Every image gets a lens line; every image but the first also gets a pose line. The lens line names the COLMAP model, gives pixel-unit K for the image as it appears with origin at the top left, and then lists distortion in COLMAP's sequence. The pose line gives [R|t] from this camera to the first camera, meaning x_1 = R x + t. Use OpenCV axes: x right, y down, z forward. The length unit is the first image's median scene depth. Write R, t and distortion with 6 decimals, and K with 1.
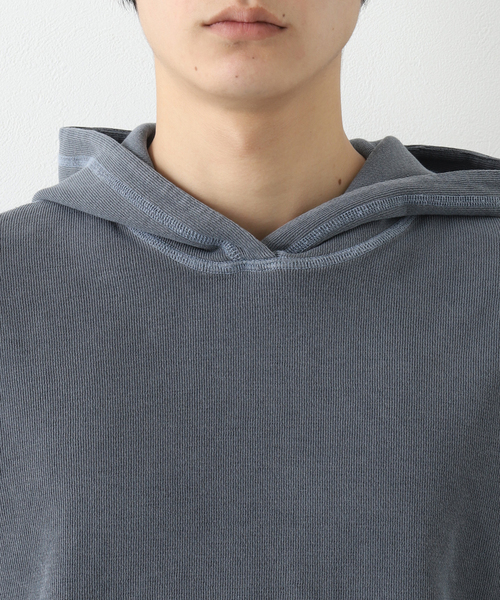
lens RADIAL K [[2167.1, 0, 249.9], [0, 2167.1, 297.2], [0, 0, 1]] dist [0.314463, 0.000000]
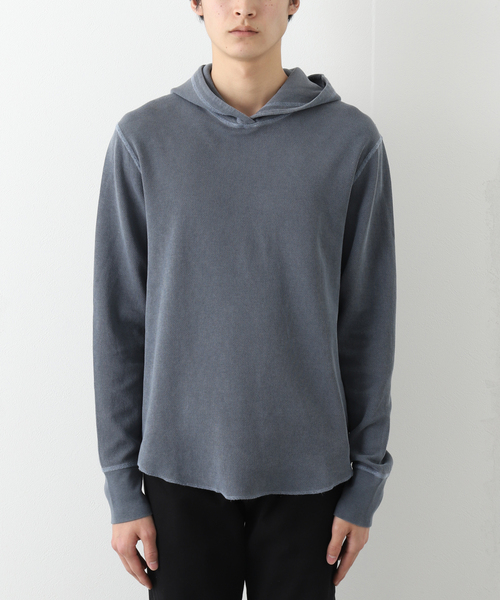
lens RADIAL K [[2167.1, 0, 250.5], [0, 2167.1, 298.3], [0, 0, 1]] dist [0.314463, 0.000000]
pose [[0.999325, -0.000799, -0.036723, 0.105827], [0.006052, 0.989679, 0.143172, -0.185144], [0.036229, -0.143298, 0.989016, -1.751874]]
